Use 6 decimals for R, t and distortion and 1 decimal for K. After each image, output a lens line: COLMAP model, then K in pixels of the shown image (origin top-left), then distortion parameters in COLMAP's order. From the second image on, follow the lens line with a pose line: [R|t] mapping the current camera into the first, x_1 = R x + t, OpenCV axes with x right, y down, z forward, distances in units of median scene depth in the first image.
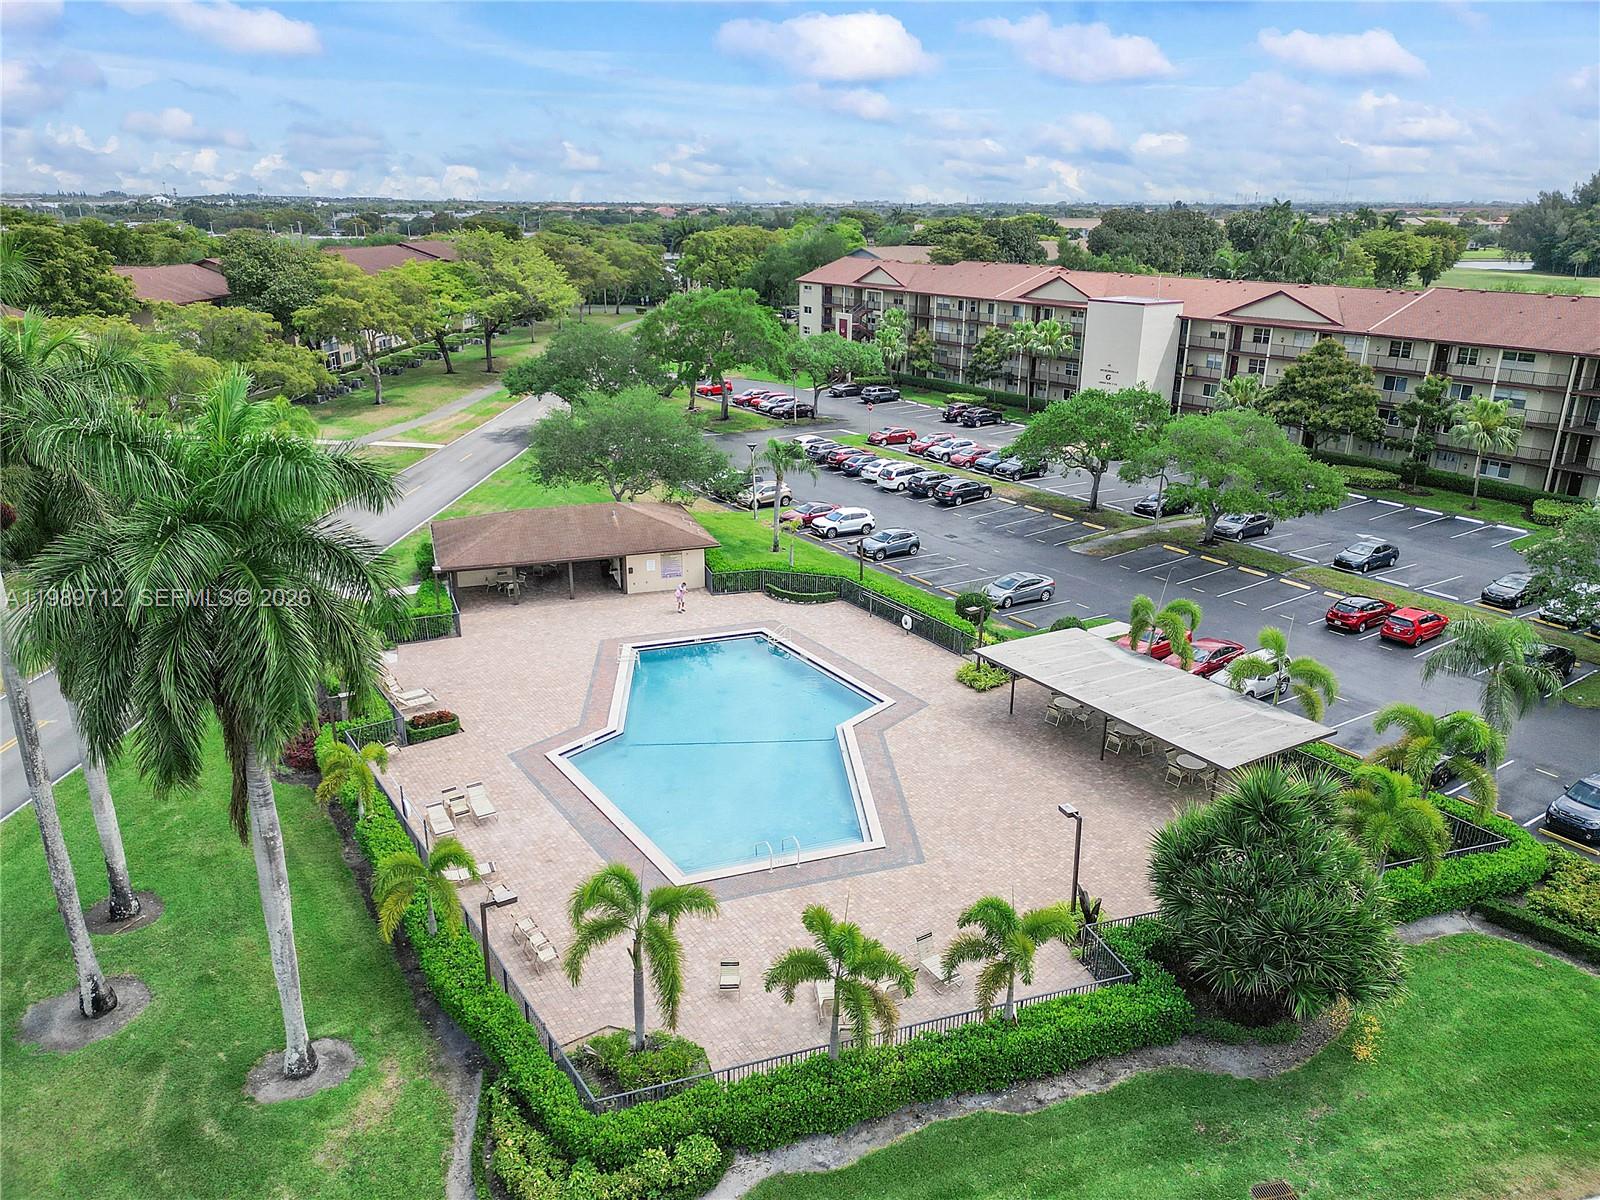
lens RADIAL K [[1124.2, 0, 804.7], [0, 1124.2, 605.4], [0, 0, 1]] dist [0.010908, 0.002080]
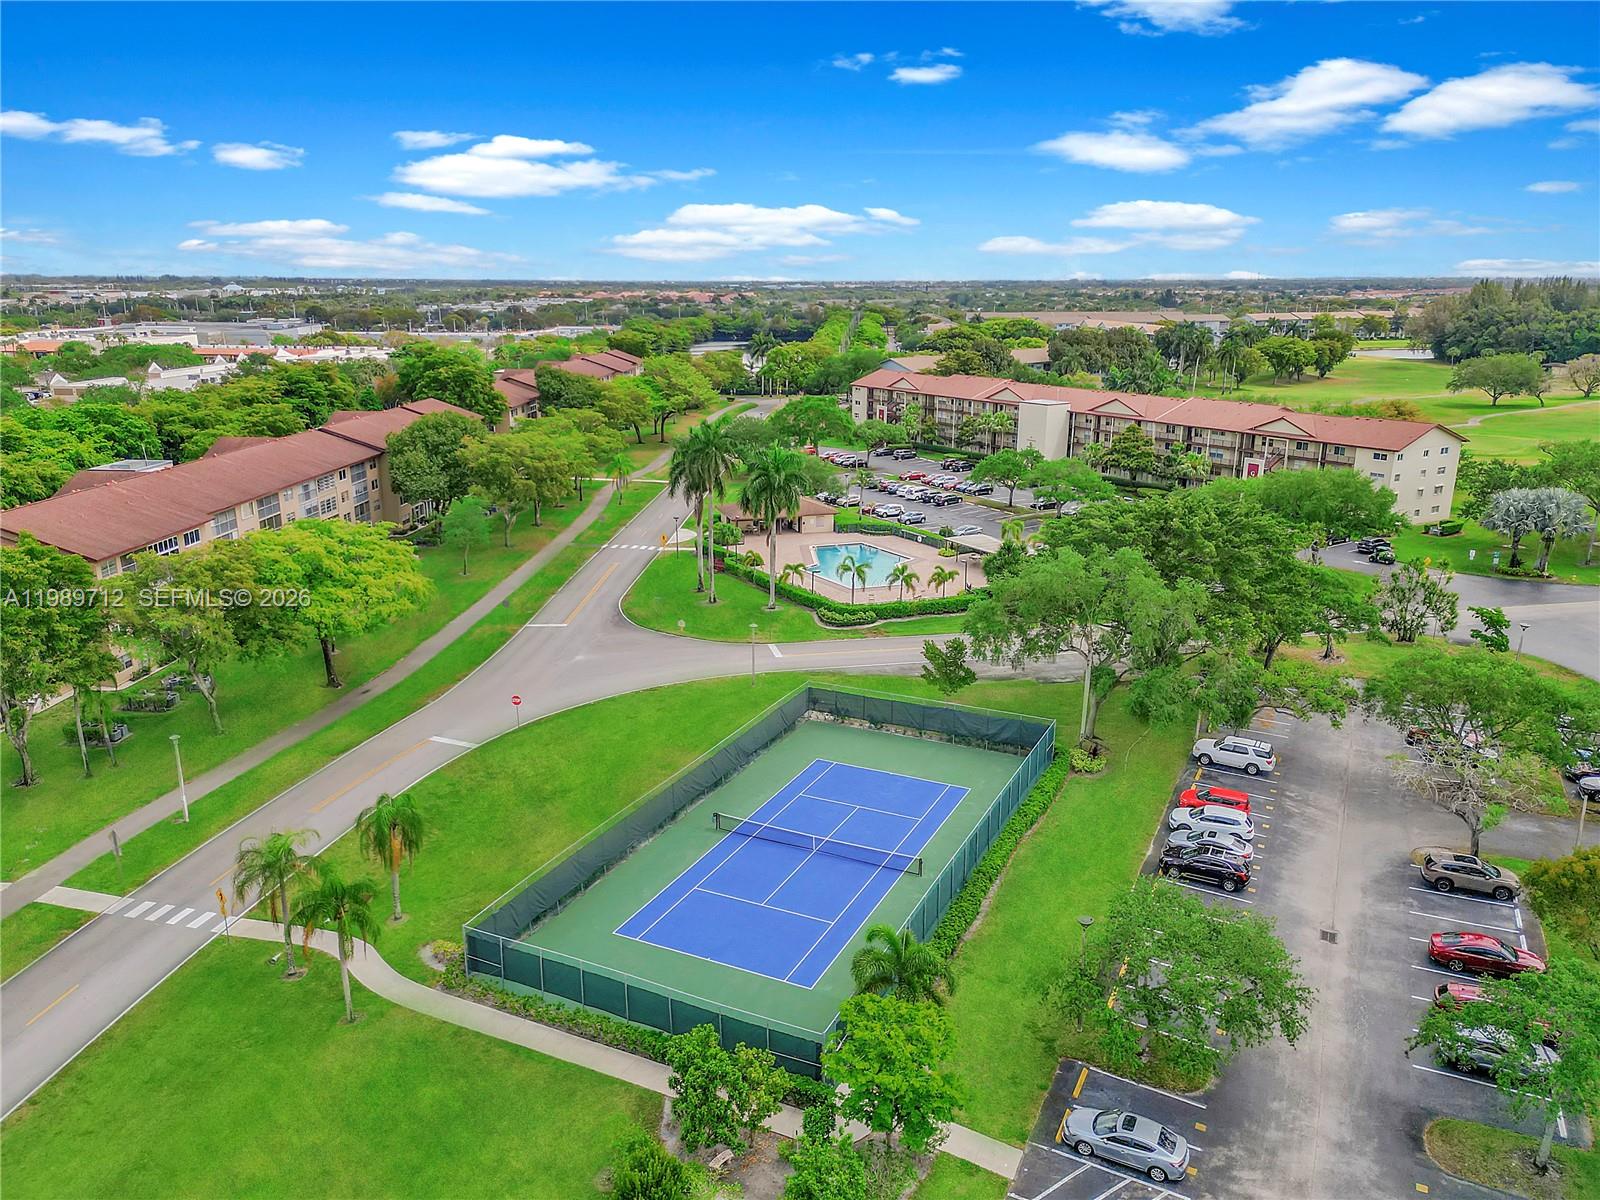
lens RADIAL K [[1124.2, 0, 796.7], [0, 1124.2, 597.9], [0, 0, 1]] dist [0.010908, 0.002080]
pose [[0.999724, 0.000273, -0.023485, -0.059792], [-0.001868, 0.997691, -0.067891, 0.153623], [0.023412, 0.067916, 0.997416, -0.727243]]
